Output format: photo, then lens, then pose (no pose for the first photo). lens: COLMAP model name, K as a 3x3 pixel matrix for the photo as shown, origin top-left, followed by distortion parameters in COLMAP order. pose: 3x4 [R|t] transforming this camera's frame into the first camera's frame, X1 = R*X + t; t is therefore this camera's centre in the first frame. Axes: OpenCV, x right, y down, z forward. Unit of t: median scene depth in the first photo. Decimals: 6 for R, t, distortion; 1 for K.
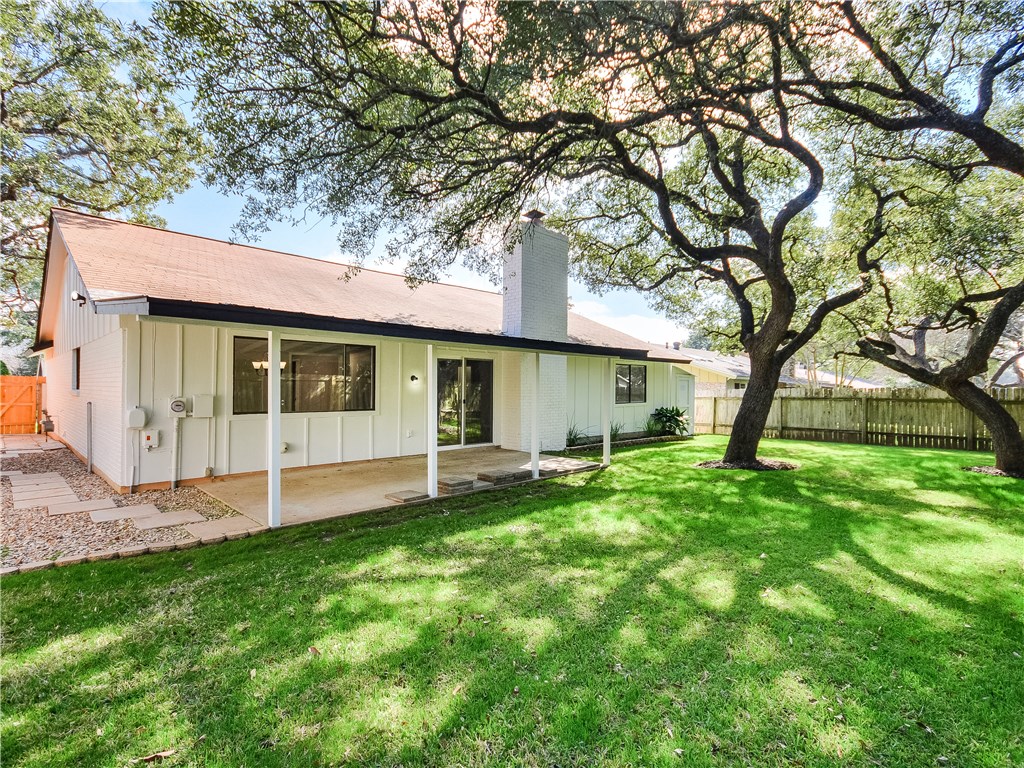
lens RADIAL K [[489.9, 0, 510.5], [0, 489.9, 384.5], [0, 0, 1]] dist [0.000297, 0.000067]
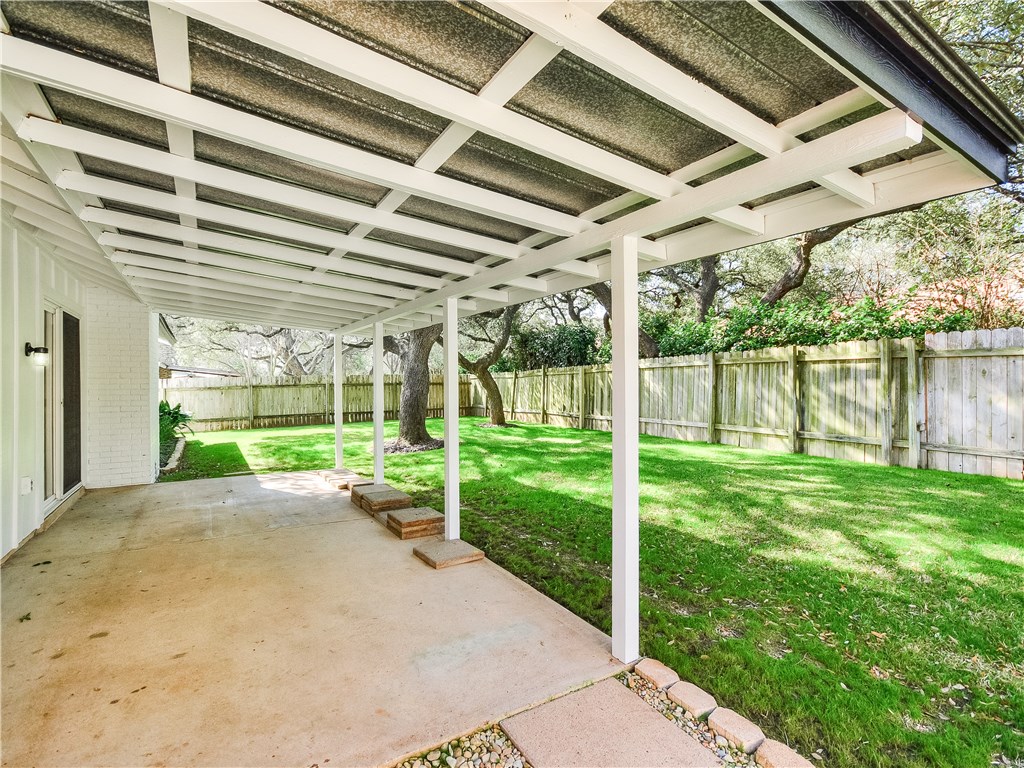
lens RADIAL K [[489.9, 0, 510.2], [0, 489.9, 381.4], [0, 0, 1]] dist [0.000297, 0.000067]
pose [[0.203461, -0.011903, 0.979011, -0.291126], [0.003048, 0.999929, 0.011524, 0.009214], [-0.979078, 0.000640, 0.203482, 0.329869]]
